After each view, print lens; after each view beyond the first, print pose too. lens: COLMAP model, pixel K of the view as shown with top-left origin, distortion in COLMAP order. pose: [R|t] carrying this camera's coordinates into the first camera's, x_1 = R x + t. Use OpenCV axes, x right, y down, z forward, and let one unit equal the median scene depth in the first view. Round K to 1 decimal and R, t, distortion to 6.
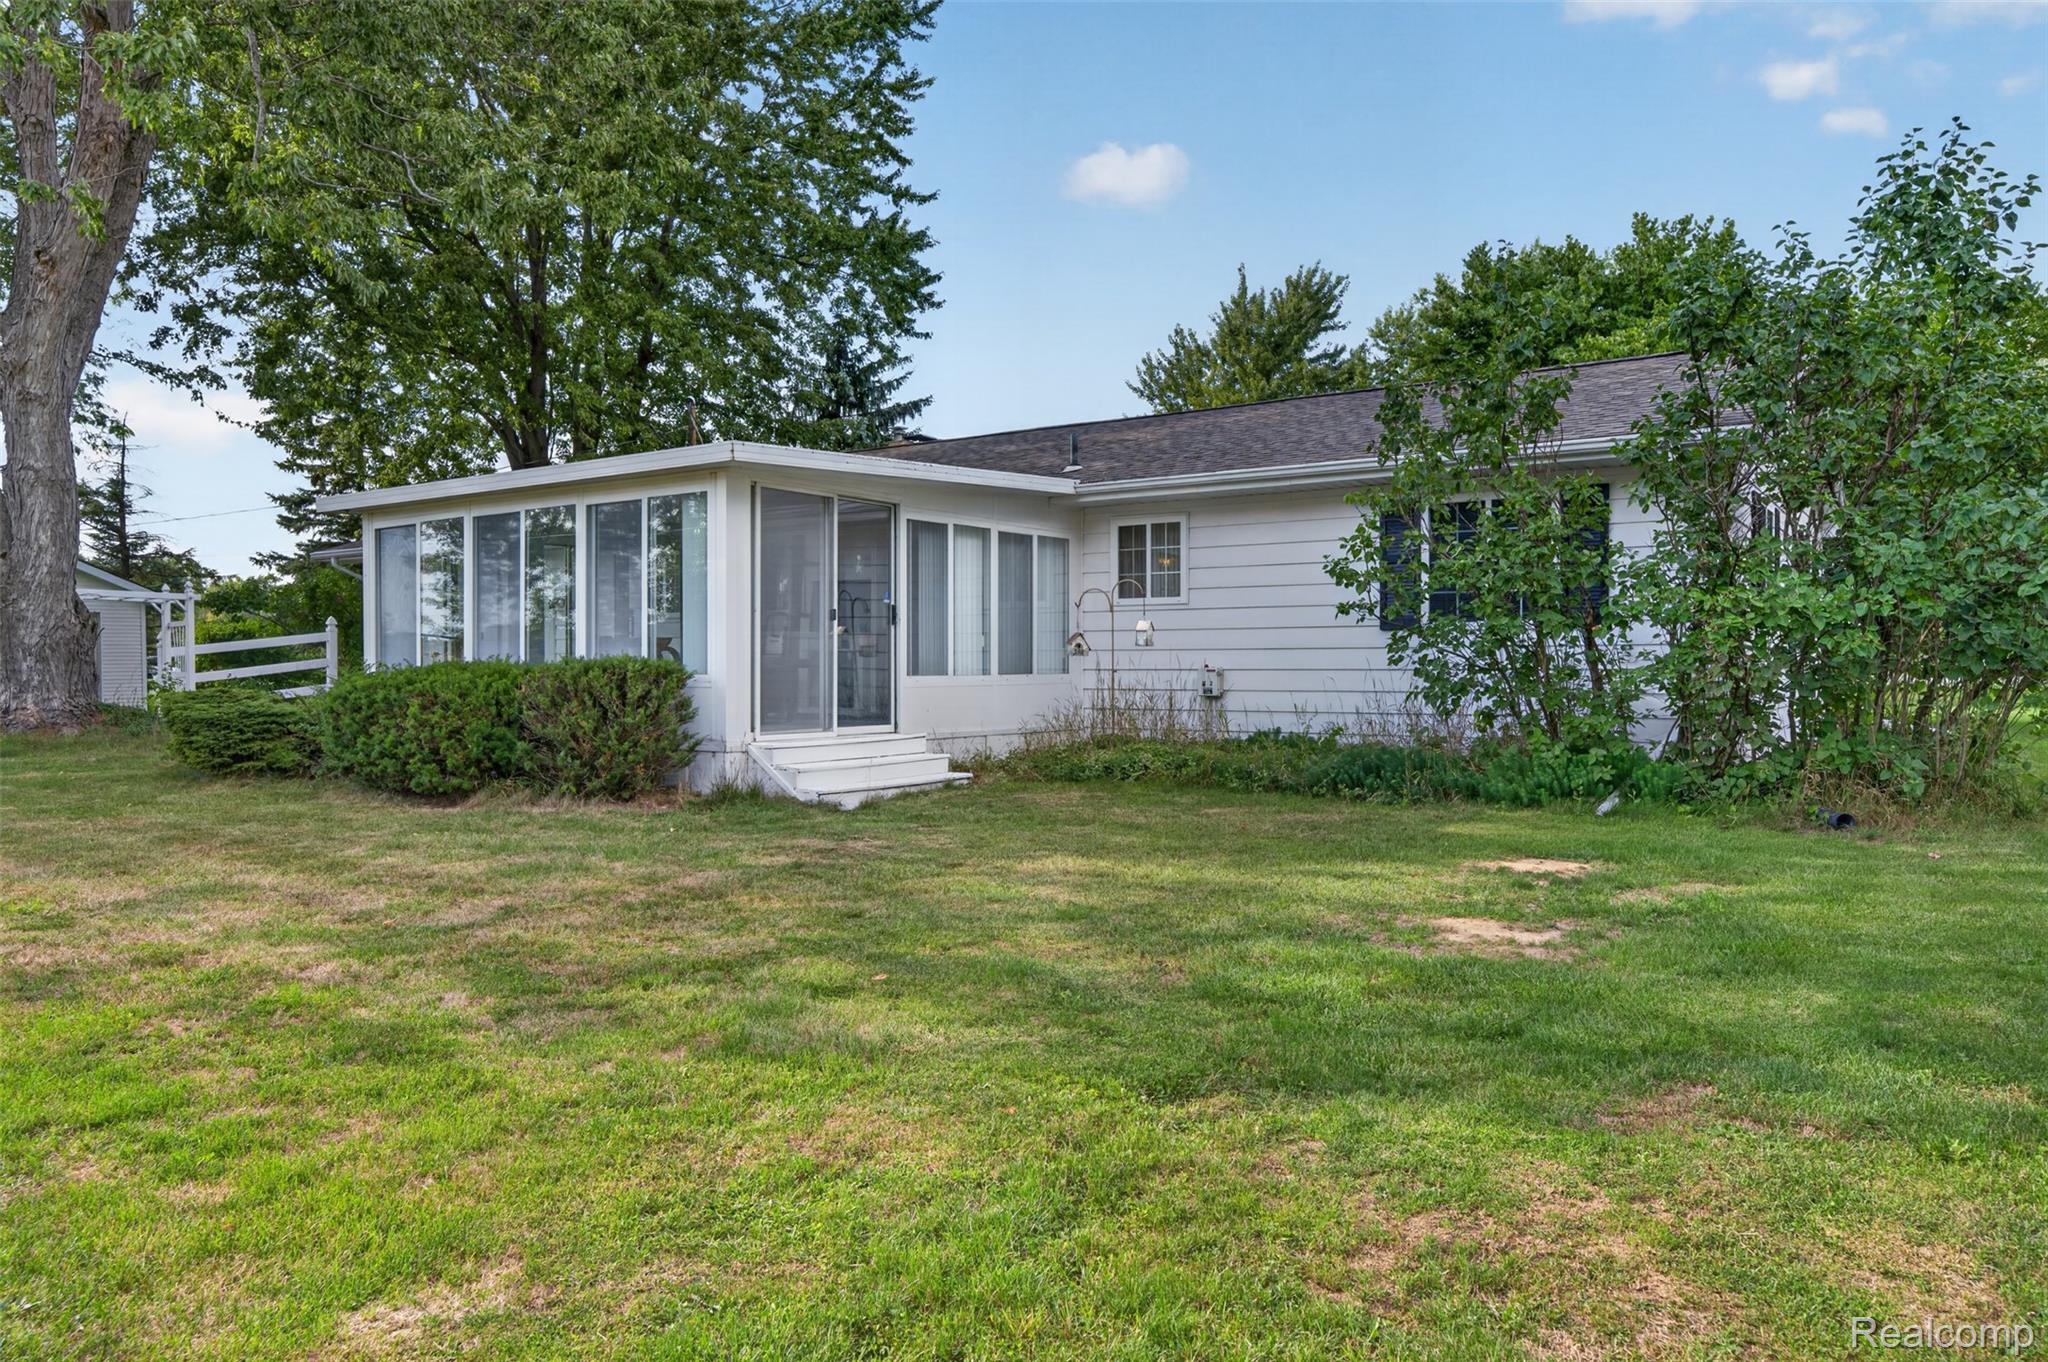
lens RADIAL K [[1402.4, 0, 1030.8], [0, 1402.4, 666.3], [0, 0, 1]] dist [-0.019548, 0.009857]
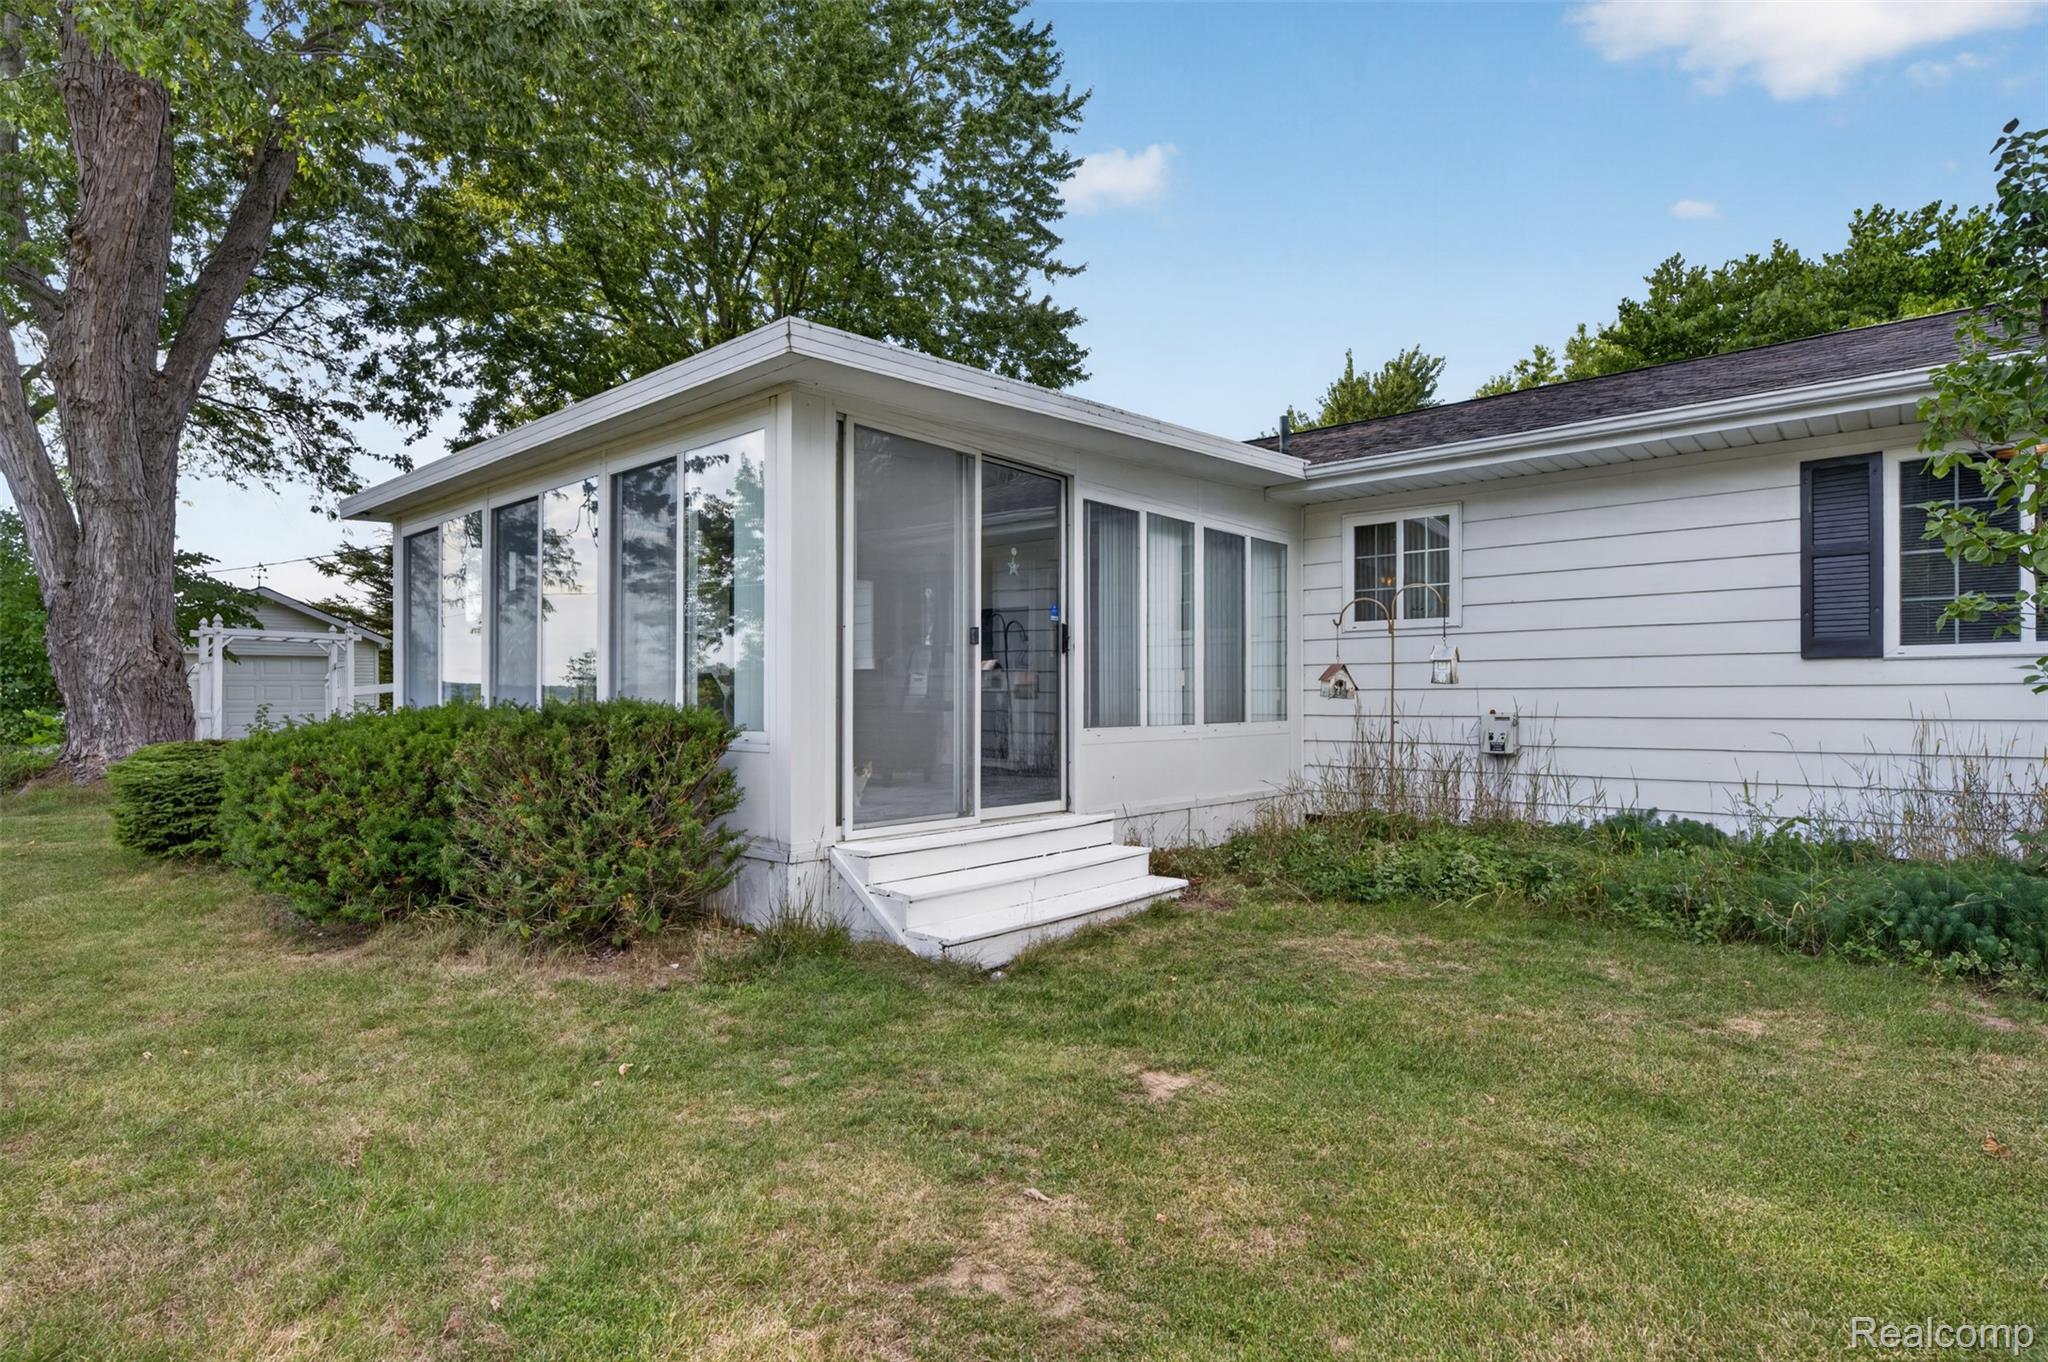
lens RADIAL K [[1049.5, 0, 1022.2], [0, 1049.5, 689.3], [0, 0, 1]] dist [-0.005000, 0.000030]
pose [[0.993426, -0.001025, -0.114472, -0.052736], [-0.000299, 0.999933, -0.011546, -0.005525], [0.114476, 0.011504, 0.993359, 0.432910]]
